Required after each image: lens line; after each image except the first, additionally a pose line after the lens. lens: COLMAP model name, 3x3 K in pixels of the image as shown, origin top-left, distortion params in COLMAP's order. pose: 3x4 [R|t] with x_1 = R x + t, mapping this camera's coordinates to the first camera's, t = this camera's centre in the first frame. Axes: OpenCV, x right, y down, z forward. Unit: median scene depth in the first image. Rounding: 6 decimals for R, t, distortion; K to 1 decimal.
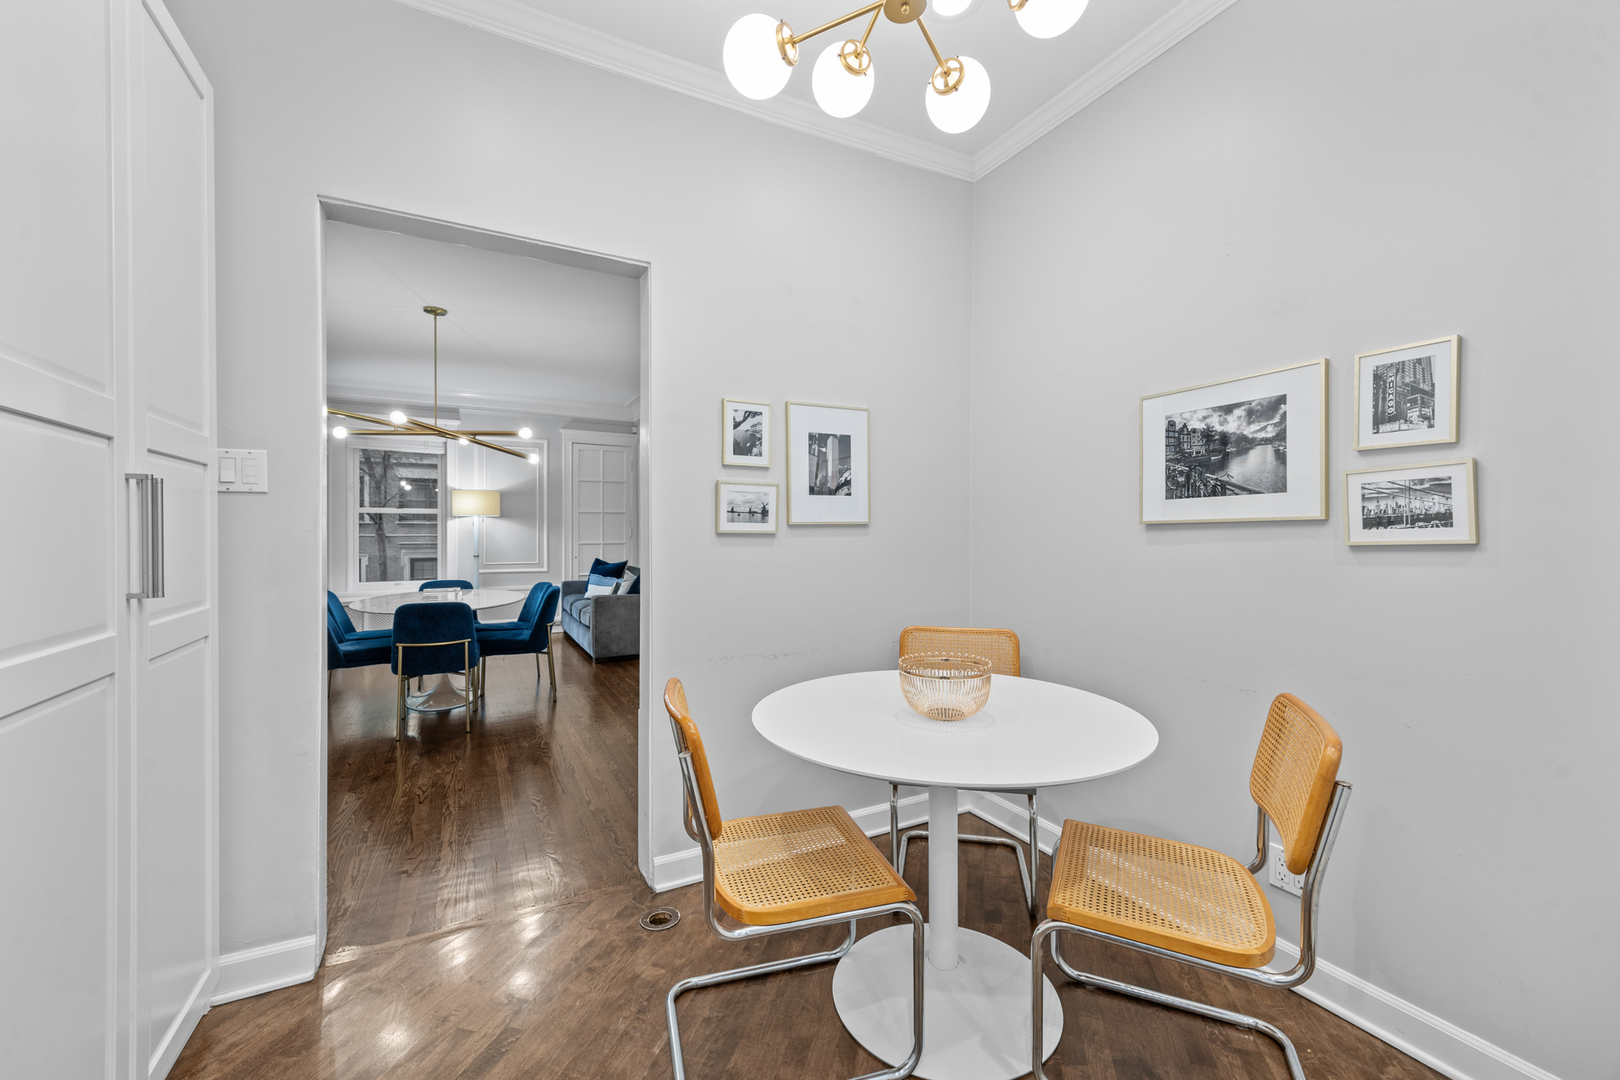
lens RADIAL K [[627.8, 0, 804.8], [0, 627.8, 531.7], [0, 0, 1]] dist [0.006732, 0.000894]
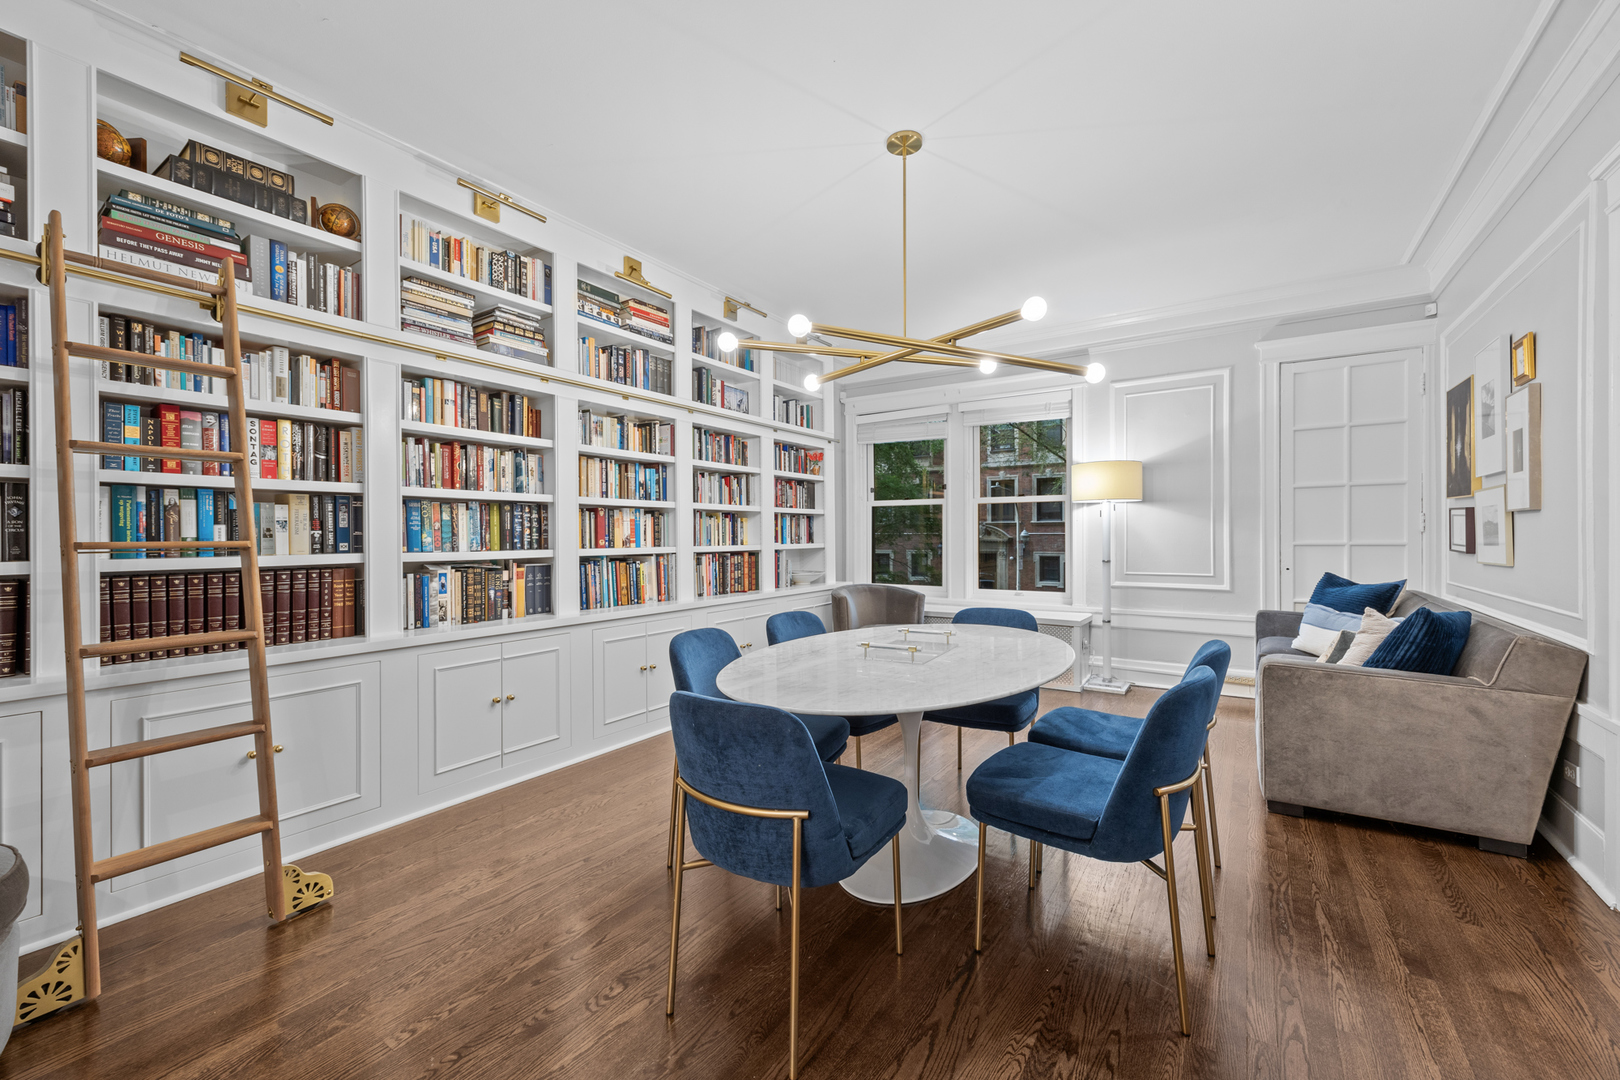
lens RADIAL K [[627.8, 0, 811.0], [0, 627.8, 538.0], [0, 0, 1]] dist [0.006732, 0.000894]
pose [[0.455901, 0.005363, -0.890015, -0.063890], [0.005107, 0.999950, 0.008642, 0.006691], [0.890016, -0.008485, 0.455850, 0.398061]]
